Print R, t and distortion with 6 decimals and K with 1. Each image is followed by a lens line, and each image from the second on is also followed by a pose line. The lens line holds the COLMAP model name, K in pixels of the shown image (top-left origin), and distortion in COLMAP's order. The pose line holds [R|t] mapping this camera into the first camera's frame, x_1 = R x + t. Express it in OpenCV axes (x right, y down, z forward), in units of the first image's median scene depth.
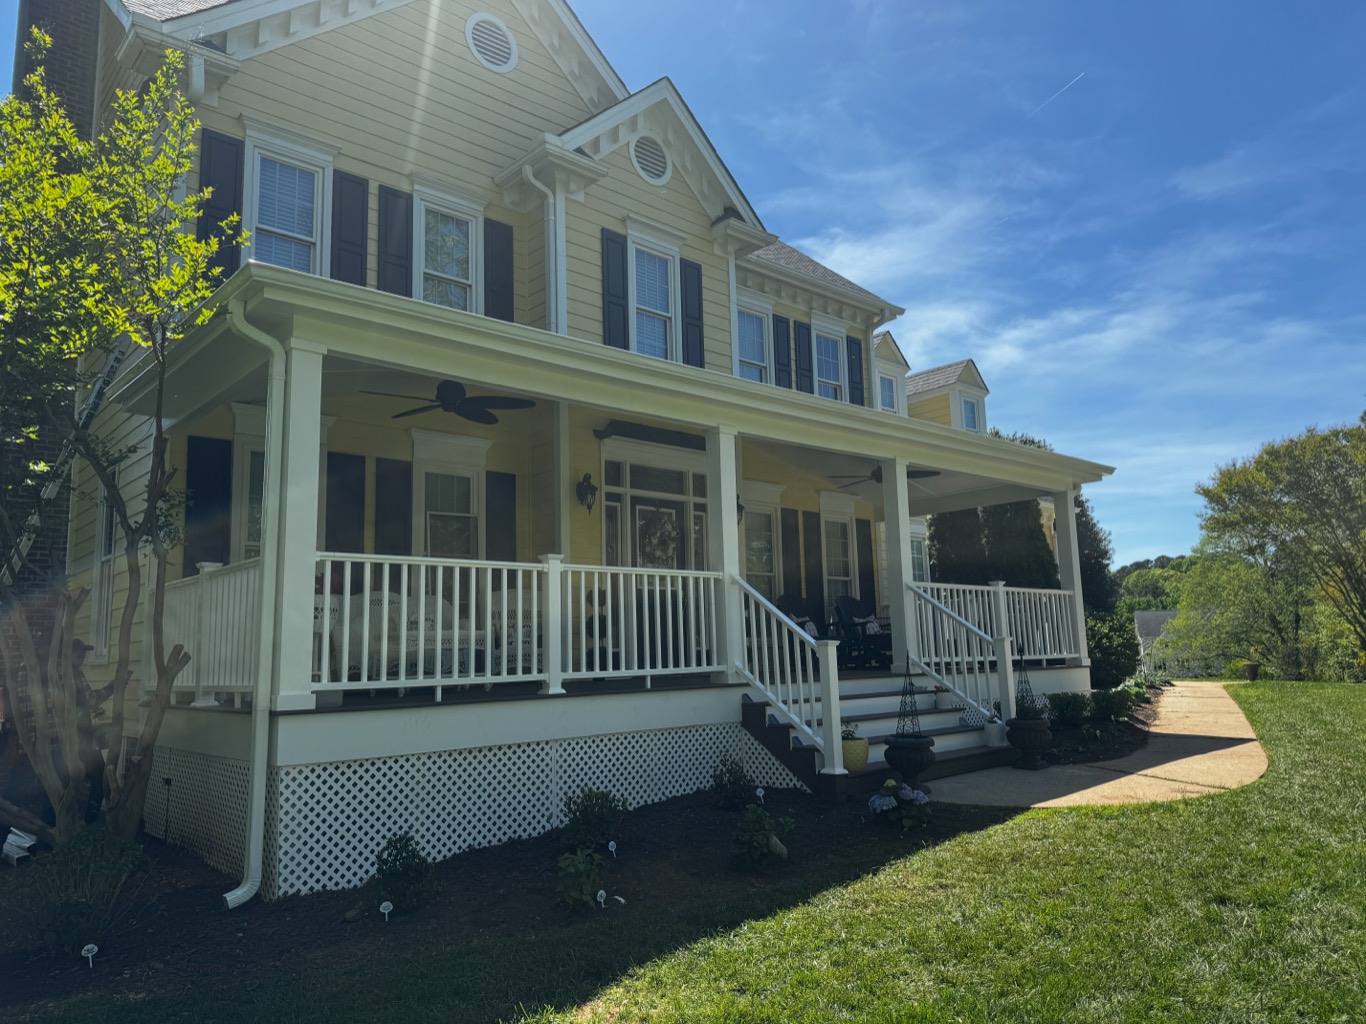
lens RADIAL K [[870.5, 0, 642.8], [0, 870.5, 544.8], [0, 0, 1]] dist [0.030486, -0.000835]
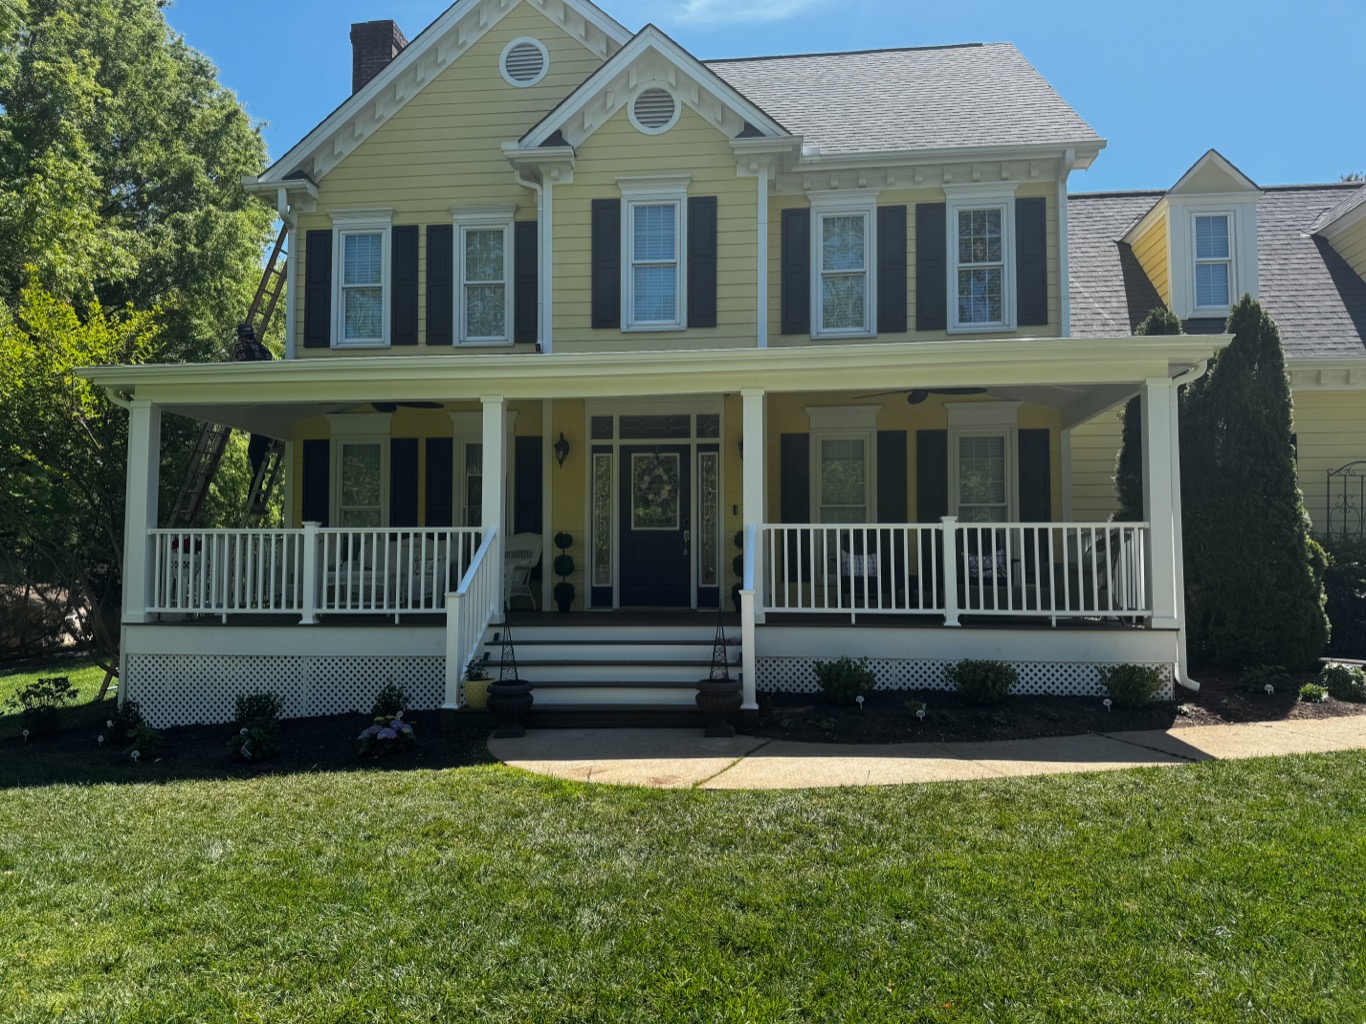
lens RADIAL K [[955.1, 0, 683.0], [0, 955.1, 512.0], [0, 0, 1]] dist [0.040059, -0.047974]
pose [[0.705572, -0.027996, -0.708085, 0.883690], [0.070955, 0.996989, 0.031284, -0.007516], [0.705077, -0.072316, 0.705434, 0.221075]]
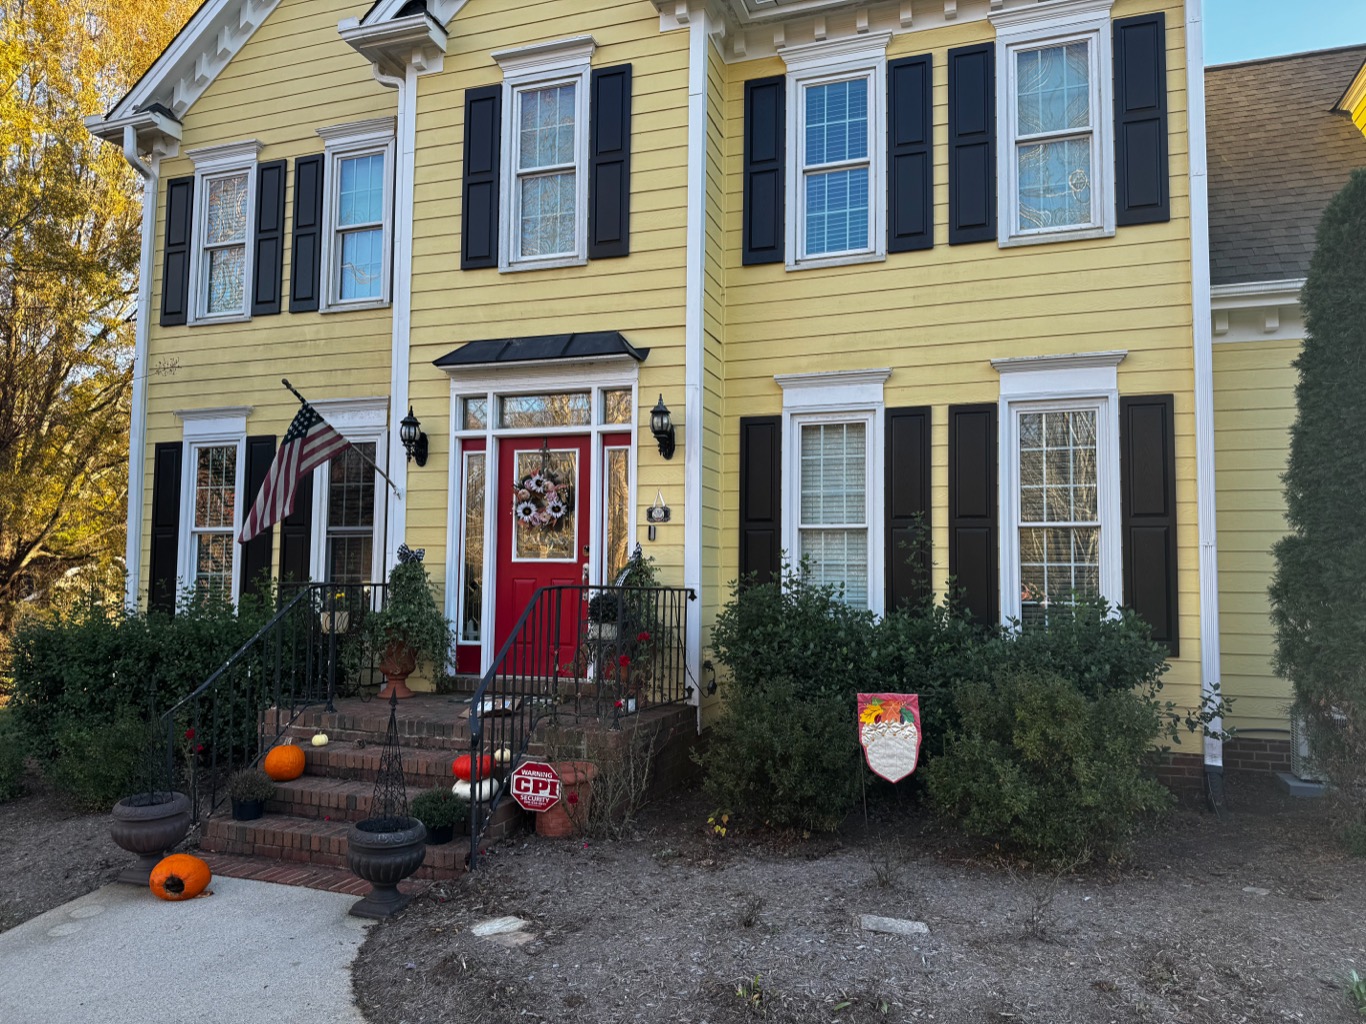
lens RADIAL K [[921.2, 0, 683.0], [0, 921.2, 512.0], [0, 0, 1]] dist [0.037360, -0.056591]
pose [[0.542270, -0.041909, -0.839159, 0.734181], [0.077857, 0.996964, 0.000522, 0.017321], [0.836590, -0.065617, 0.543886, 0.714391]]
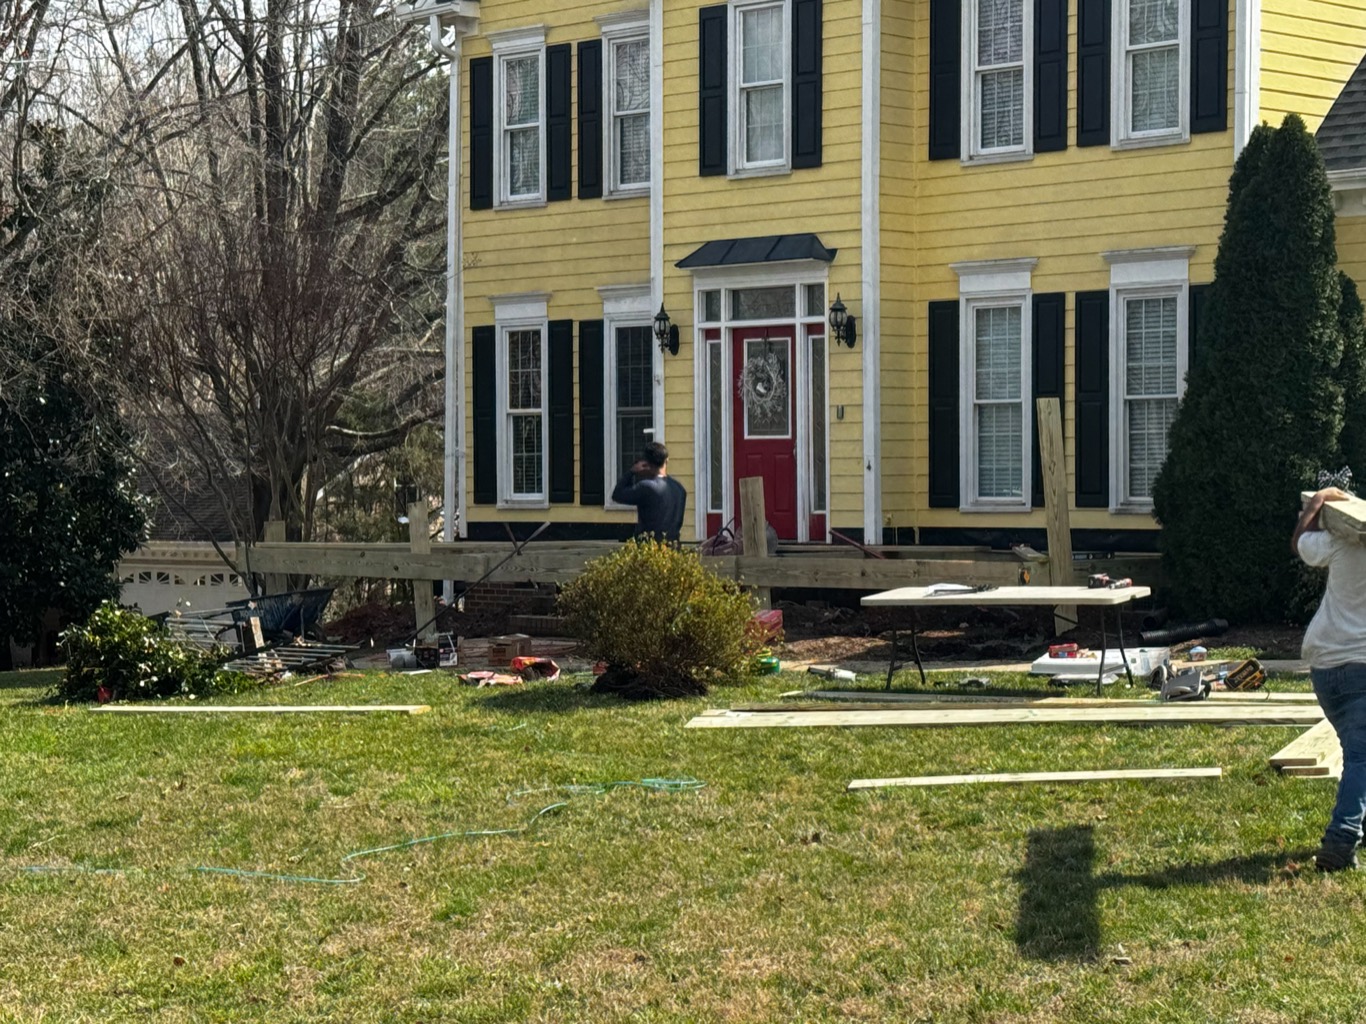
lens RADIAL K [[3023.2, 0, 683.0], [0, 3023.2, 512.0], [0, 0, 1]] dist [-0.044636, -0.028372]
pose [[0.112014, 0.022388, -0.993454, 2.889853], [0.113735, 0.992887, 0.035199, 0.009535], [0.987176, -0.116933, 0.108671, 0.632926]]
